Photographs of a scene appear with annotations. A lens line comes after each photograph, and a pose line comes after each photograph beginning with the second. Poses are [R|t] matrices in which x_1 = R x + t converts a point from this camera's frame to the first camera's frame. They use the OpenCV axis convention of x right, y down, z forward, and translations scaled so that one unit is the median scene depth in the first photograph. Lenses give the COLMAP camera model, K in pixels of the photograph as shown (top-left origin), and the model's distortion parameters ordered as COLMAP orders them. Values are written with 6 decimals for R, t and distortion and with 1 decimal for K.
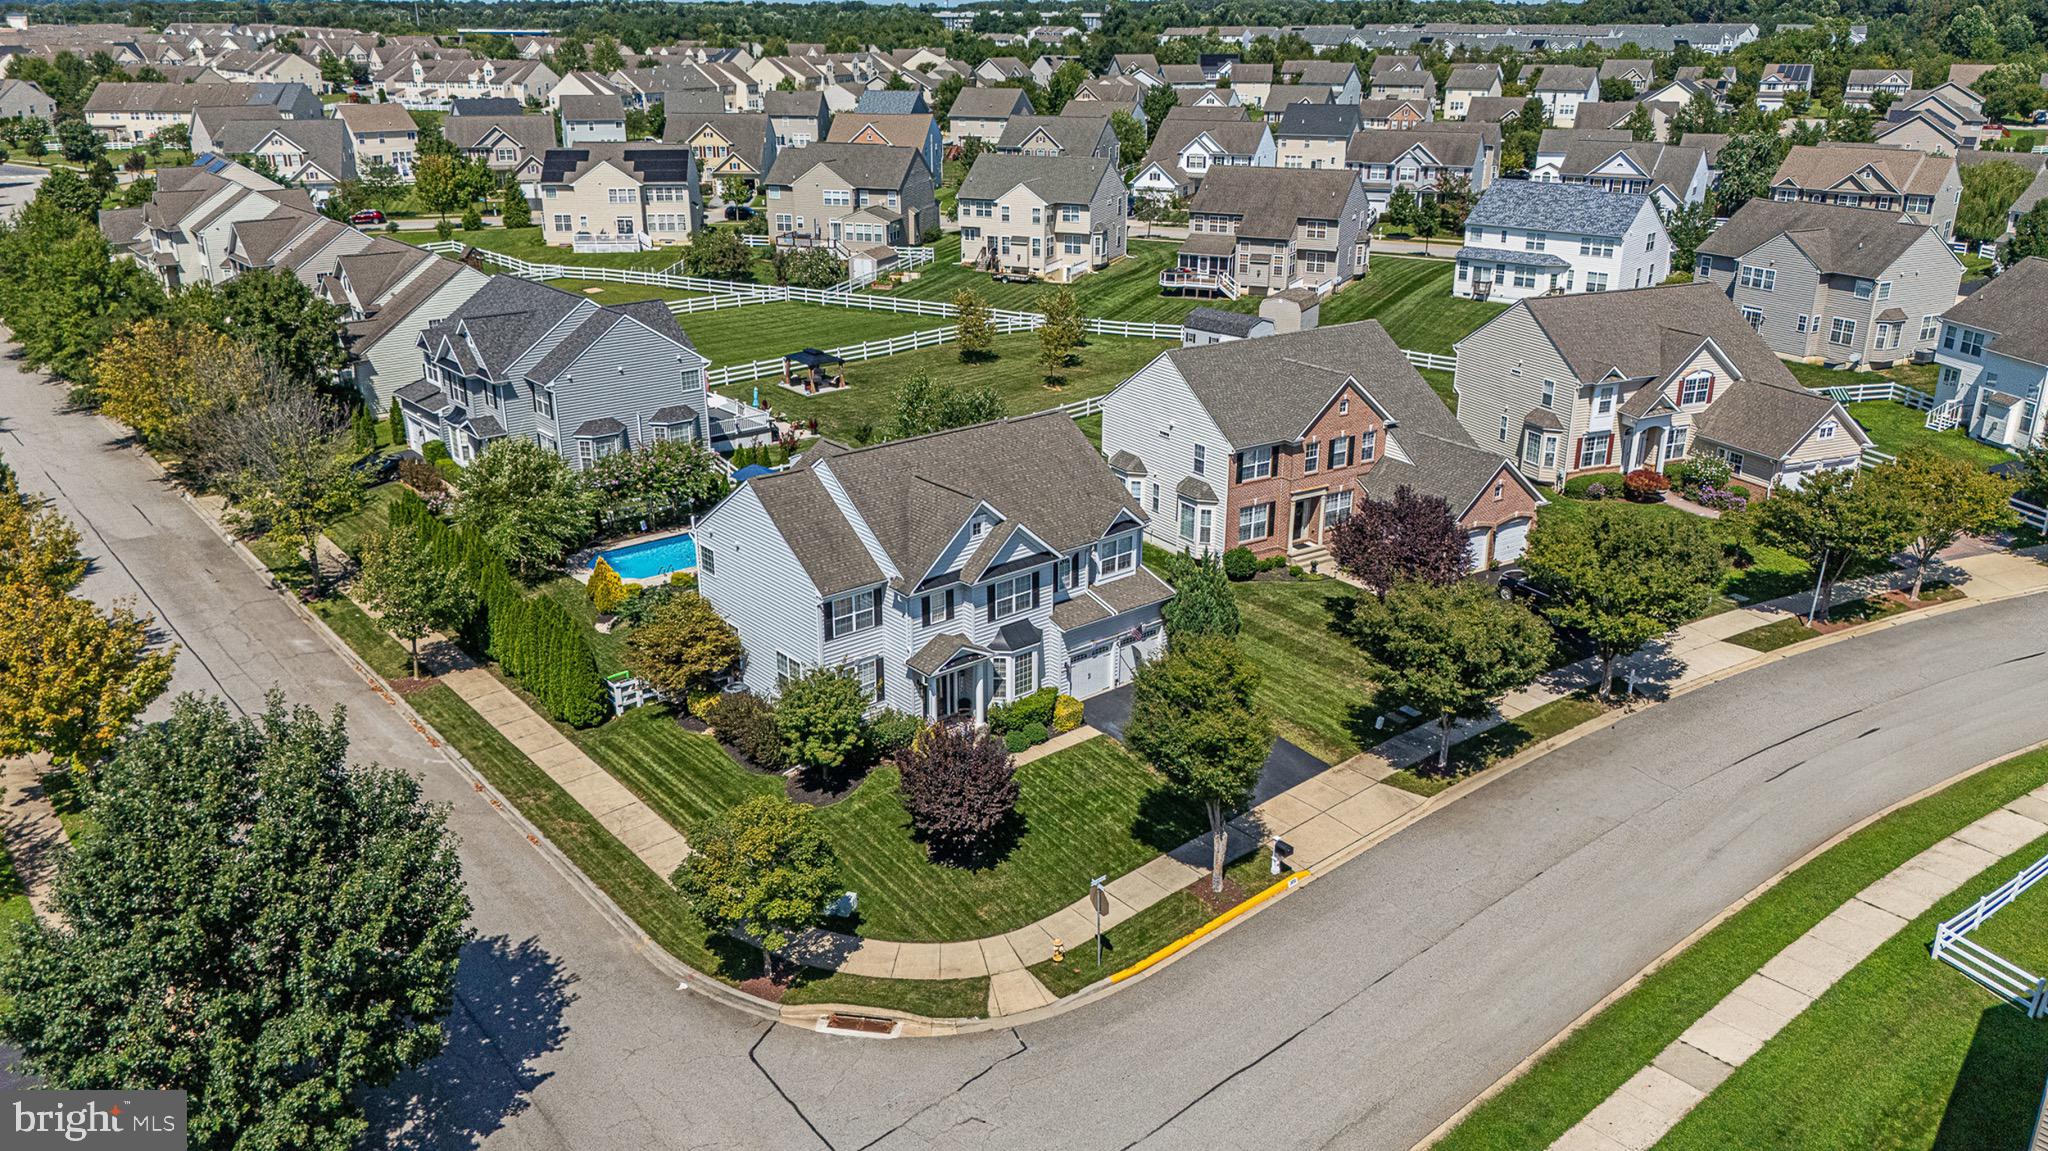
lens RADIAL K [[1504.6, 0, 1023.5], [0, 1504.6, 581.5], [0, 0, 1]] dist [0.061667, -0.050635]
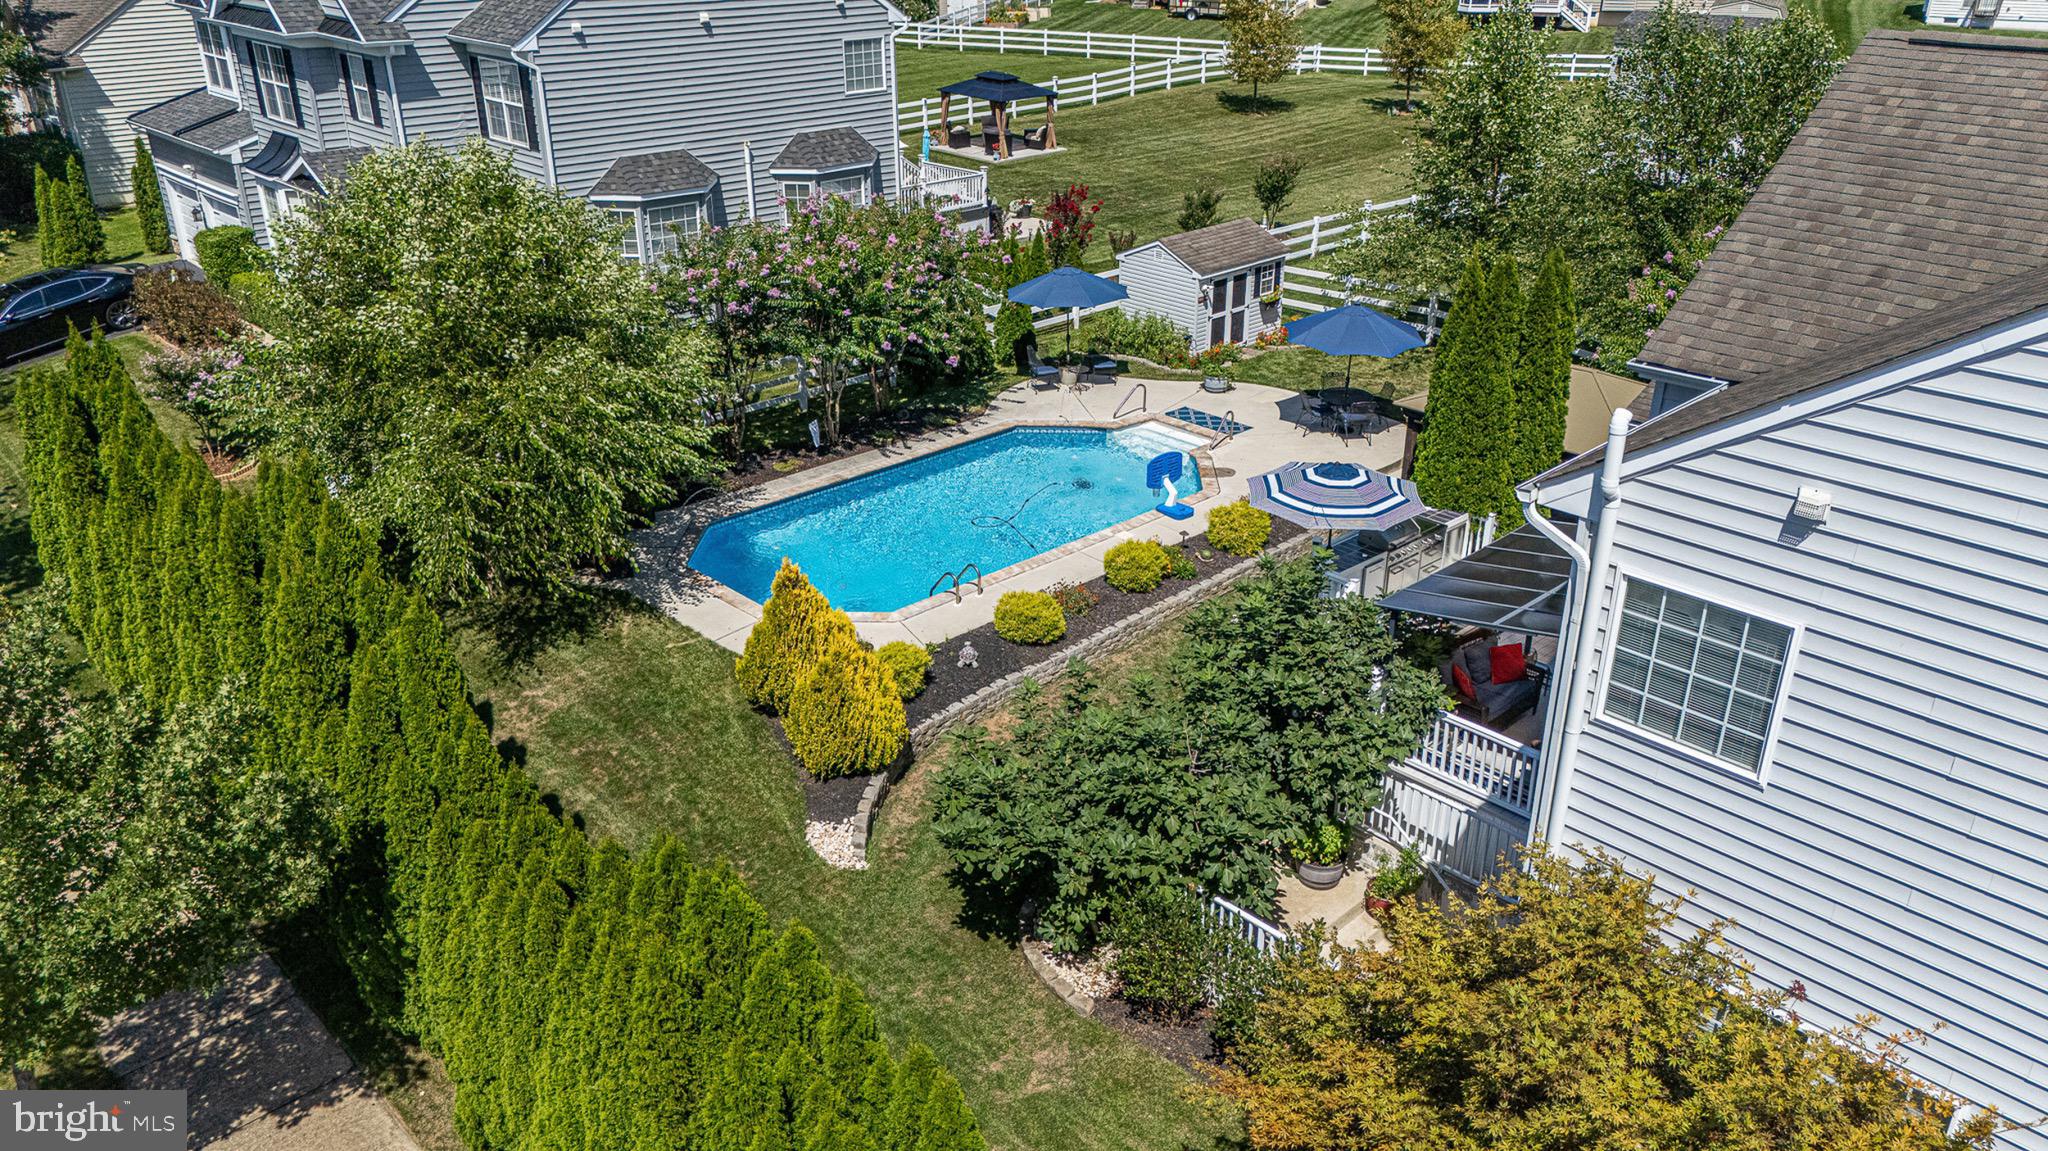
lens RADIAL K [[1504.6, 0, 1017.9], [0, 1504.6, 581.9], [0, 0, 1]] dist [0.061667, -0.050635]
pose [[0.998258, -0.025720, 0.053101, -0.211979], [0.021321, 0.996421, 0.081797, -0.028821], [-0.055015, -0.080523, 0.995233, 0.604437]]
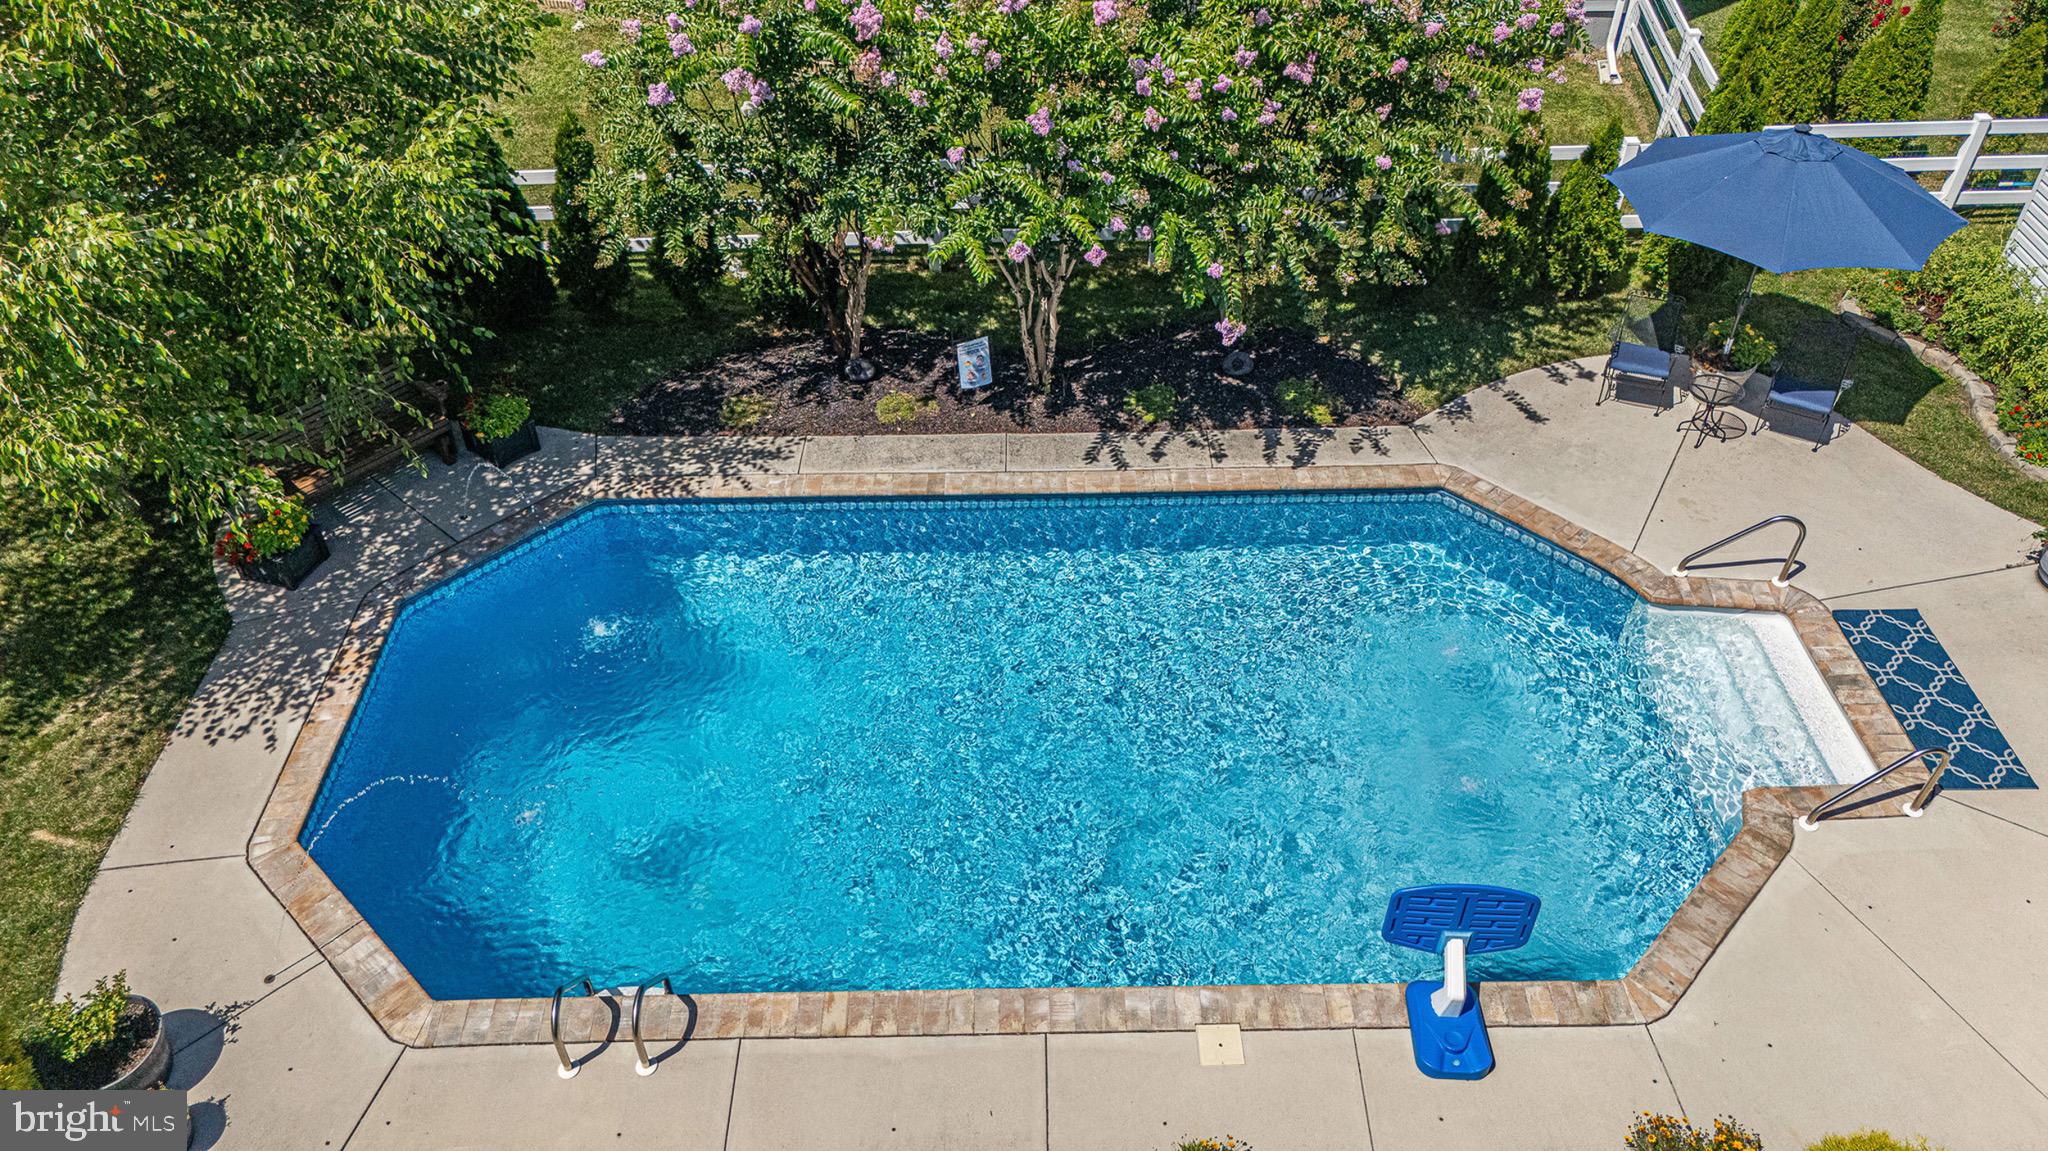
lens RADIAL K [[1504.6, 0, 1031.5], [0, 1504.6, 572.5], [0, 0, 1]] dist [0.061667, -0.050635]
pose [[0.775656, 0.414547, -0.475928, -0.147154], [-0.215868, 0.882828, 0.417152, -0.084546], [0.593092, -0.220829, 0.774259, 0.822658]]
